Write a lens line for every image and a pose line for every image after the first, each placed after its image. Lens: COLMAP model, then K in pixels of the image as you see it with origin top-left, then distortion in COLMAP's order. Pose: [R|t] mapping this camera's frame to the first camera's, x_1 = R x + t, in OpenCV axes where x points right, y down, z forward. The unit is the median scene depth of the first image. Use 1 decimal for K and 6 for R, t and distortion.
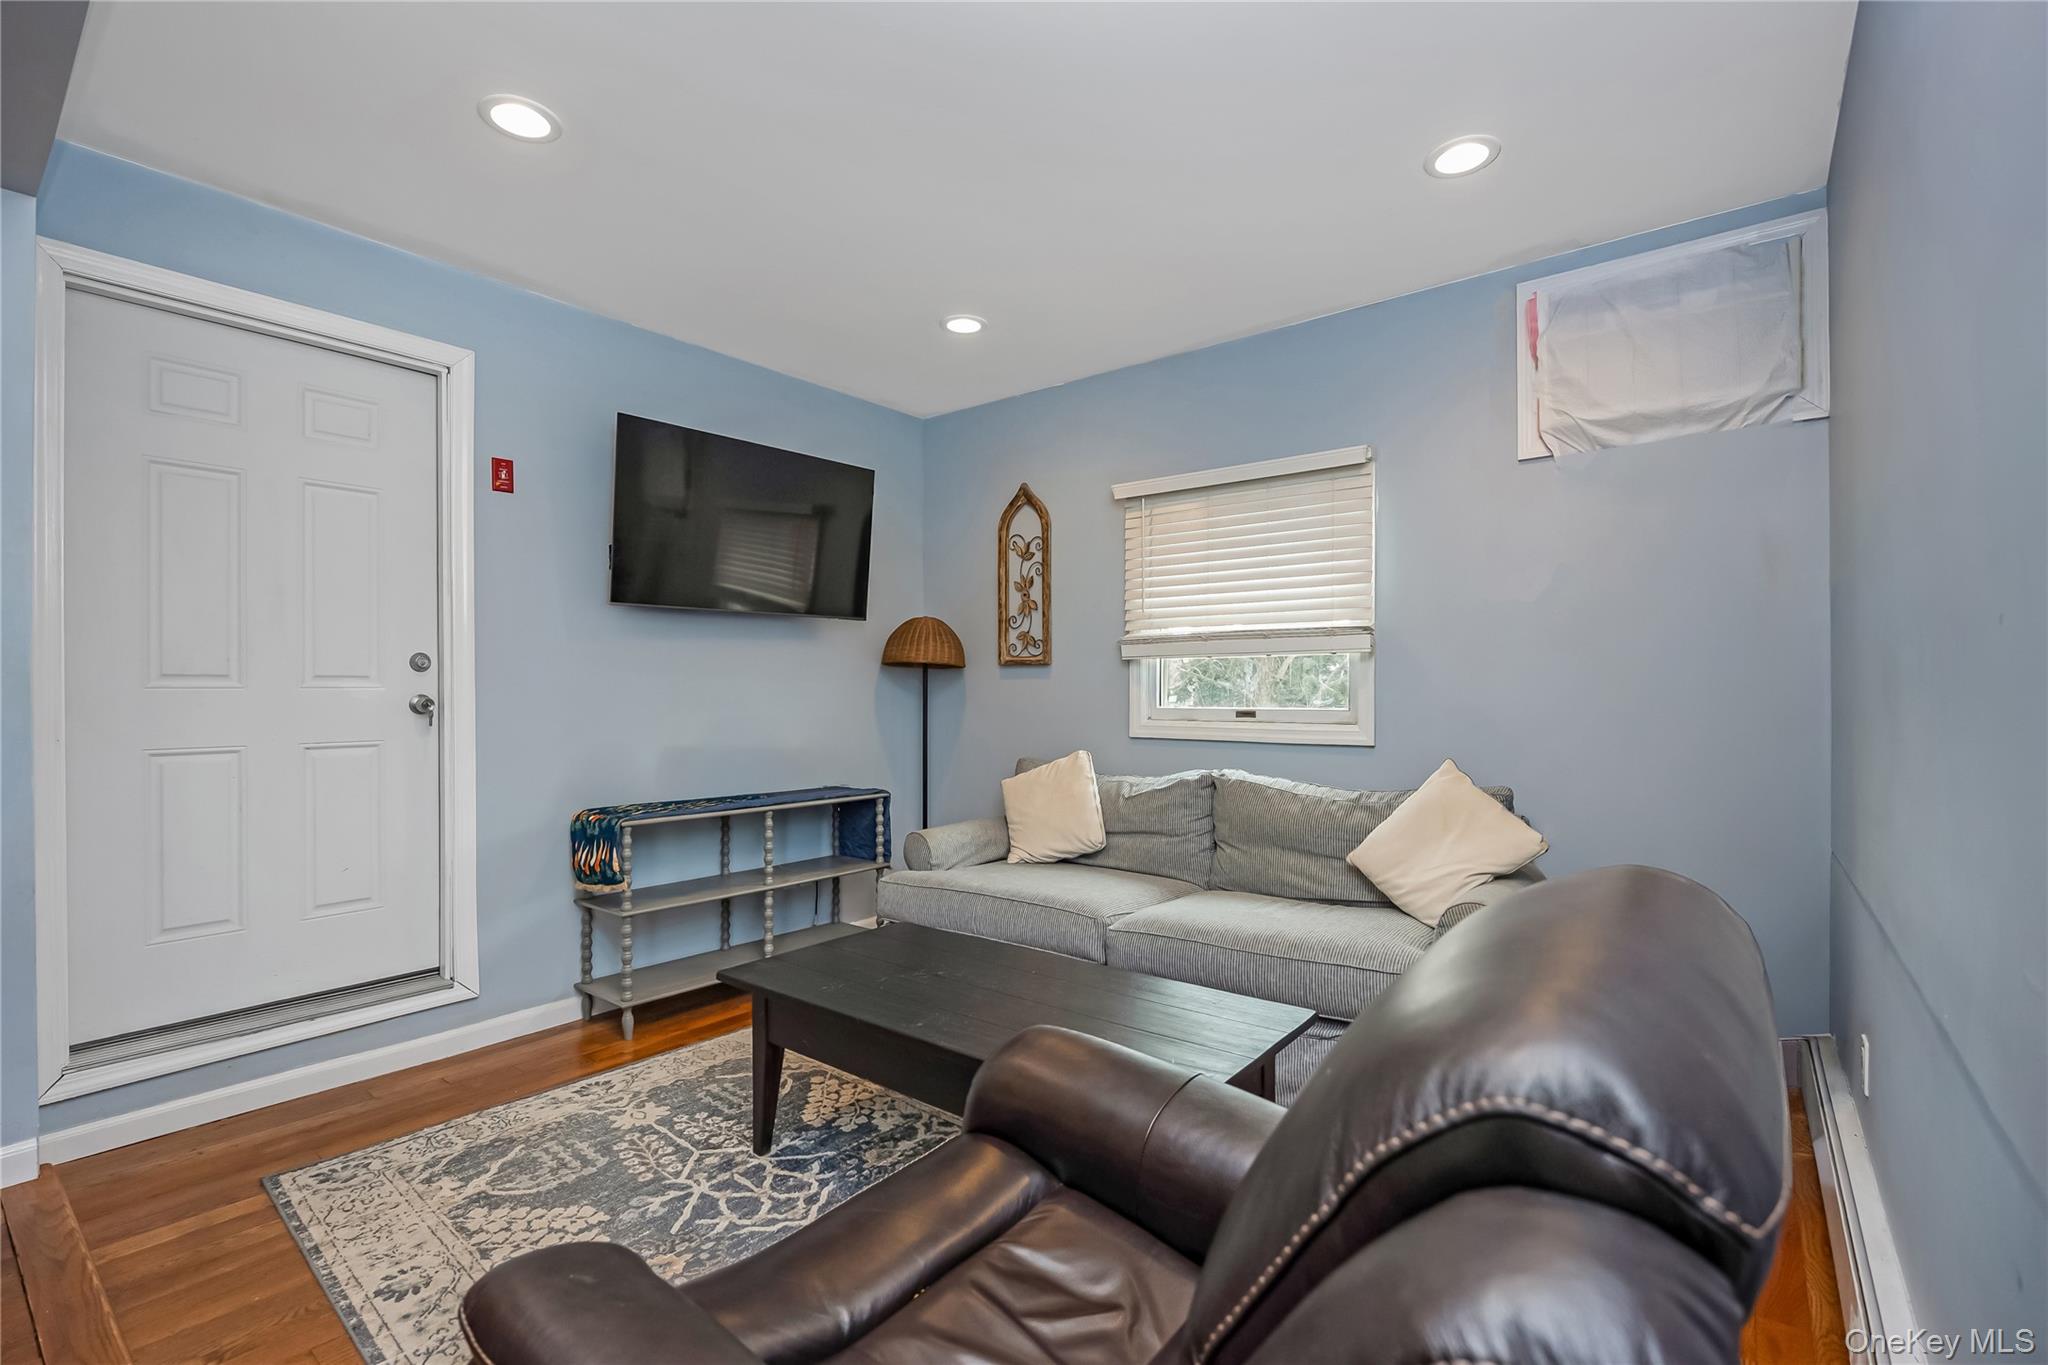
lens RADIAL K [[924.5, 0, 1023.3], [0, 924.5, 697.9], [0, 0, 1]] dist [-0.014566, 0.000385]
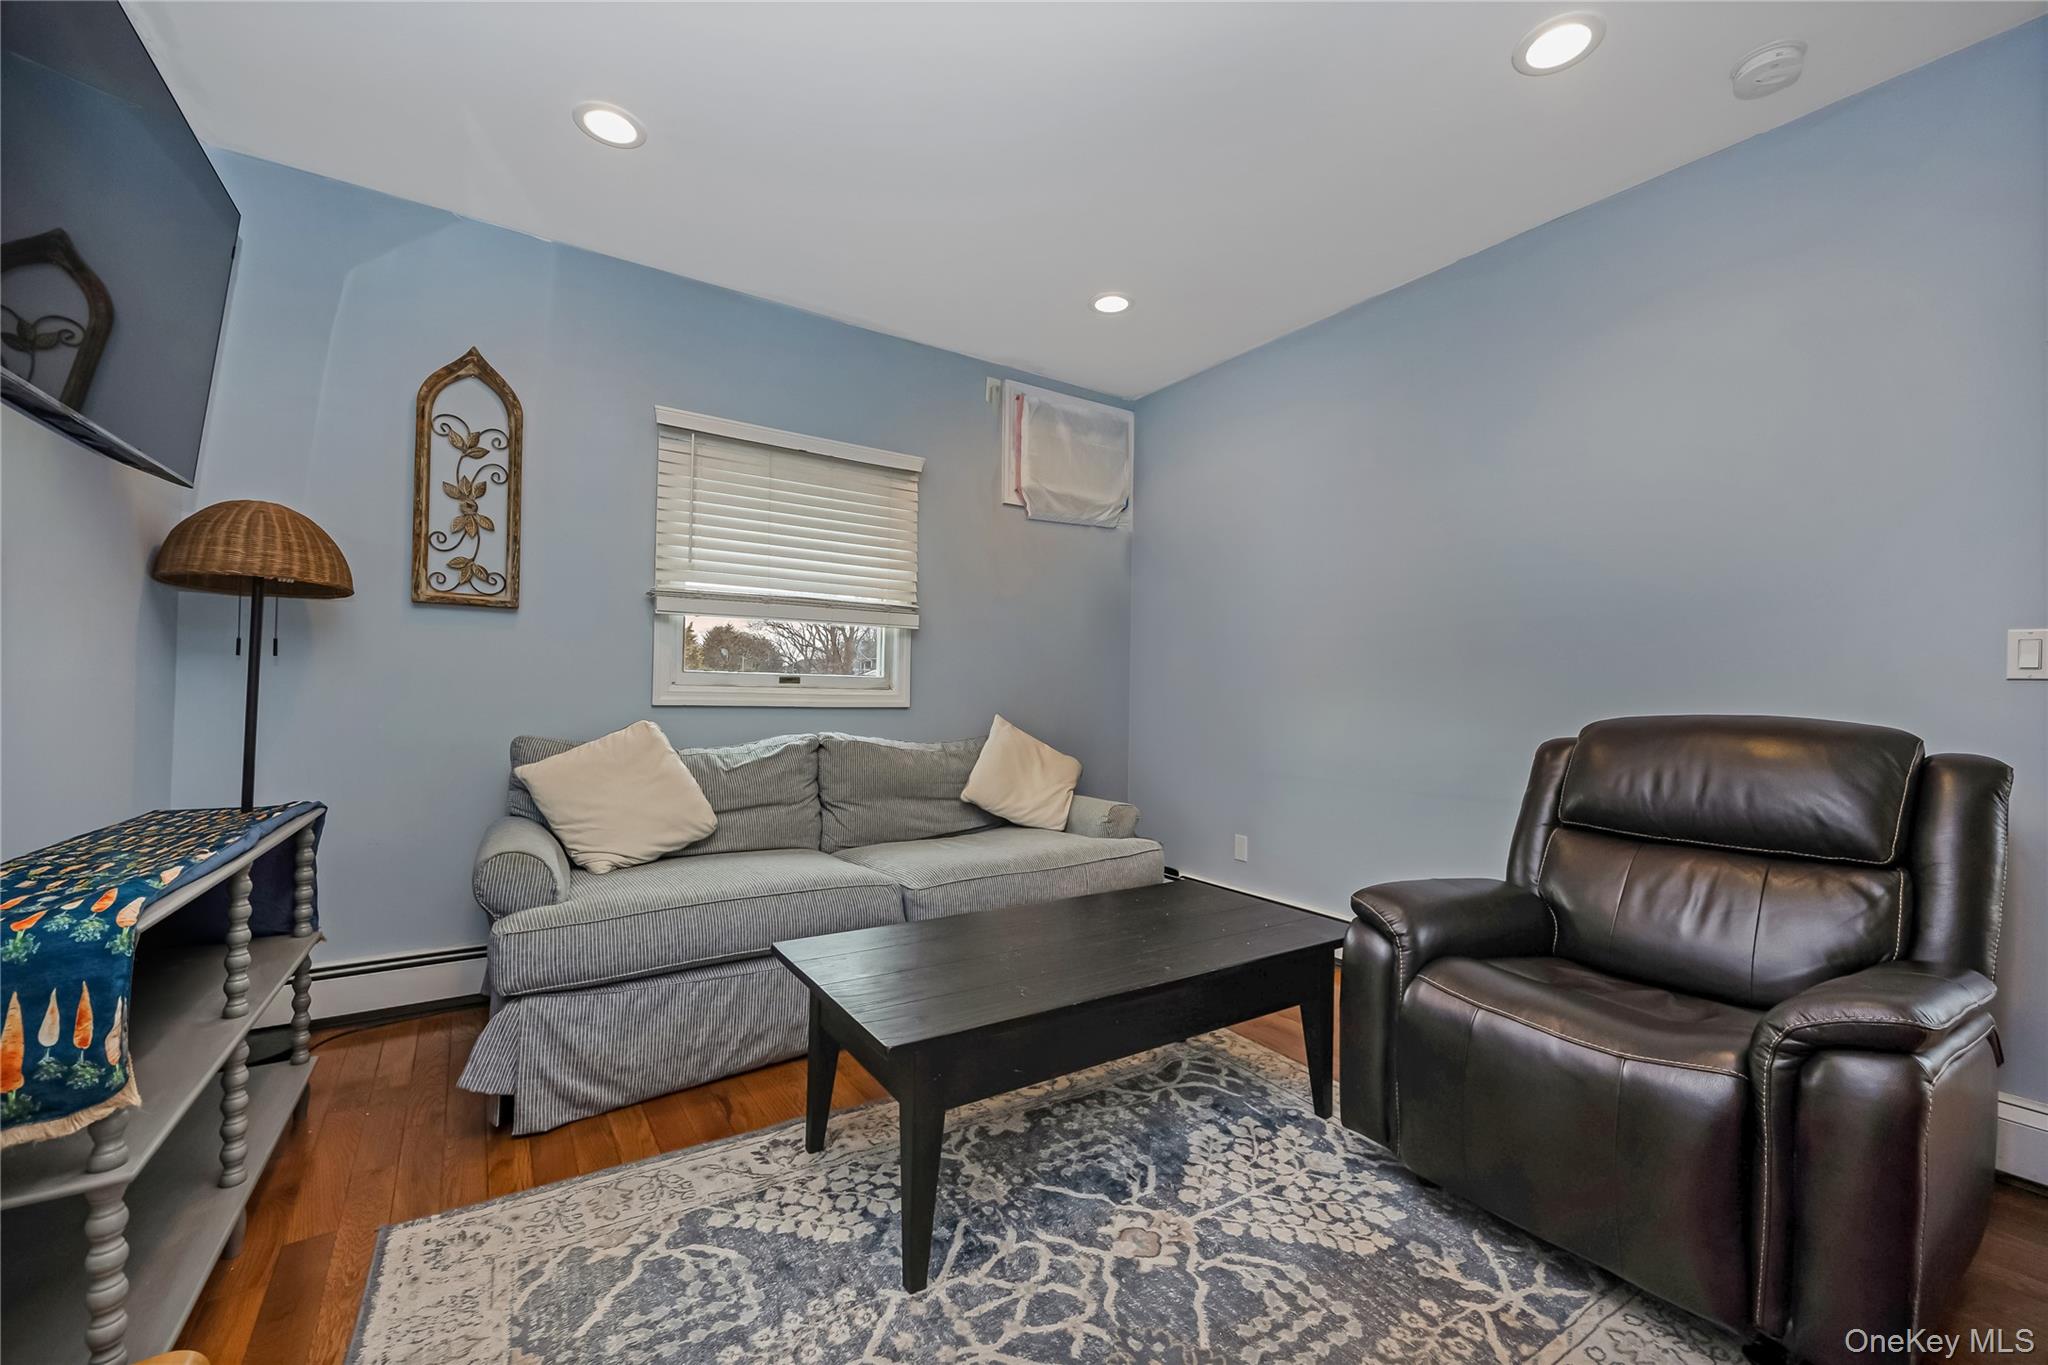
lens RADIAL K [[839.9, 0, 1028.3], [0, 839.9, 687.1], [0, 0, 1]] dist [0.000100, -0.000038]
pose [[0.292991, 0.015827, 0.955984, -0.562768], [-0.011001, 0.999853, -0.013181, 0.034530], [-0.956052, -0.006655, 0.293122, 0.478670]]
